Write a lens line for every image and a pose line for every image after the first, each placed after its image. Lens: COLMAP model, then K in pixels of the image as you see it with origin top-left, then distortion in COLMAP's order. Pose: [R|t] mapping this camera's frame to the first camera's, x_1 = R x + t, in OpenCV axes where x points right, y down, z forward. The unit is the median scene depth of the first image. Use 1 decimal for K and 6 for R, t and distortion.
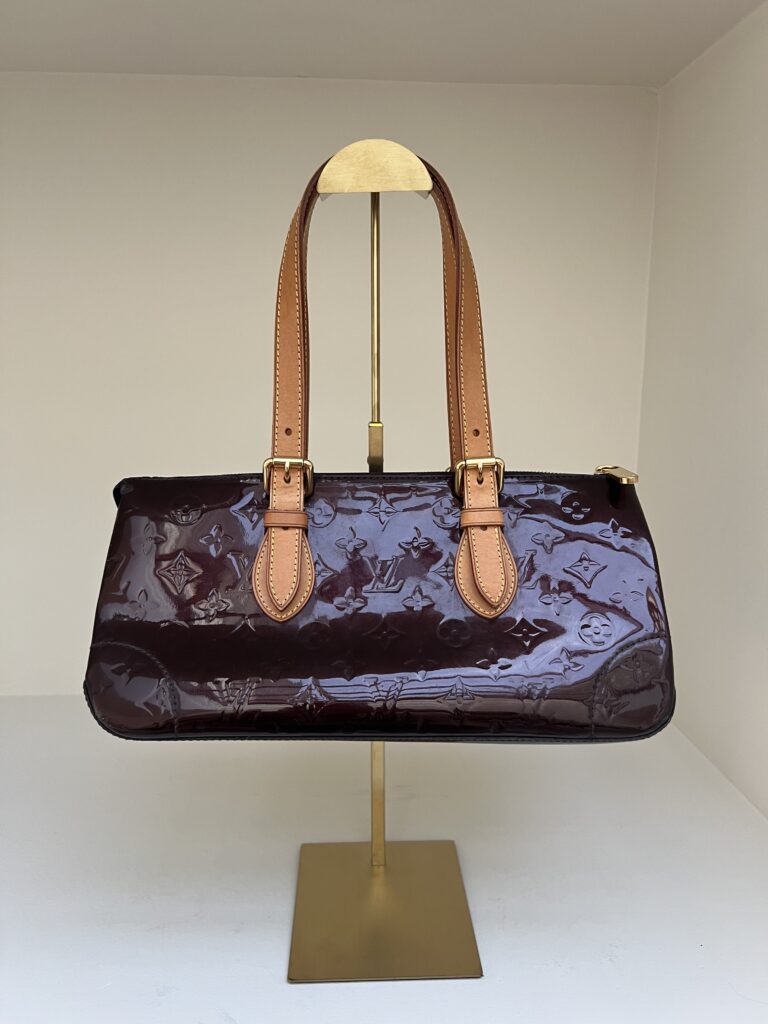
lens RADIAL K [[771.7, 0, 389.0], [0, 771.7, 503.8], [0, 0, 1]] dist [0.039019, -0.003457]
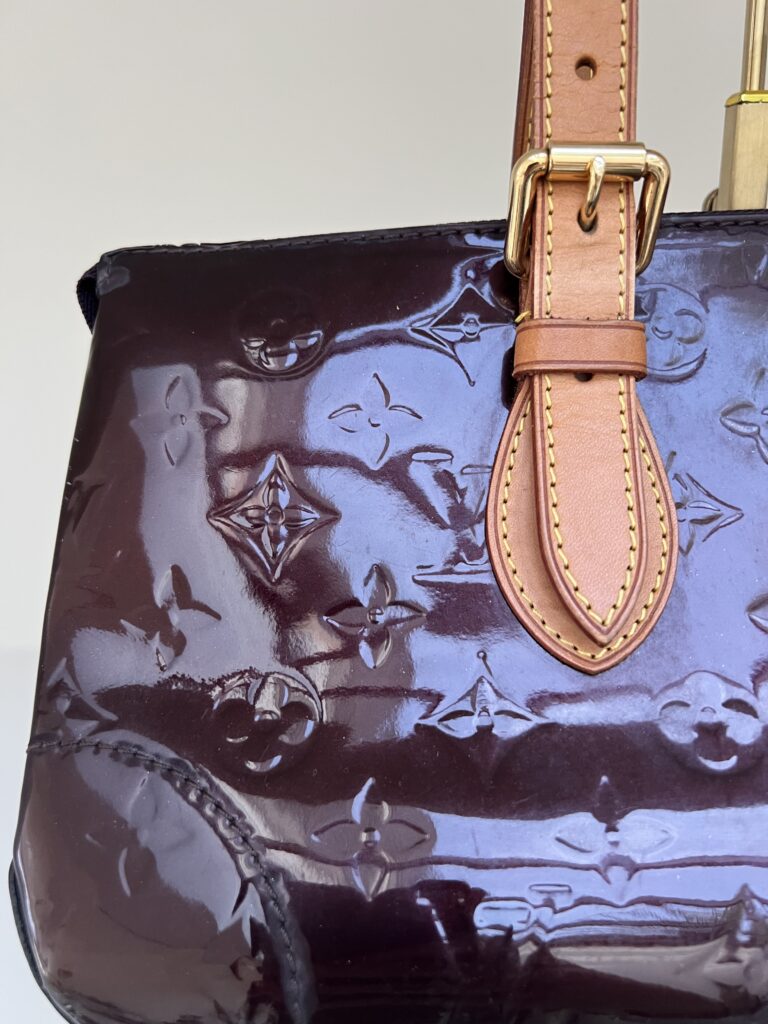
lens RADIAL K [[771.7, 0, 384.0], [0, 771.7, 516.9], [0, 0, 1]] dist [0.039019, -0.003457]
pose [[0.996414, -0.012595, -0.083667, -0.188744], [0.026694, 0.985151, 0.169604, 0.031724], [0.080289, -0.171229, 0.981954, 0.652115]]
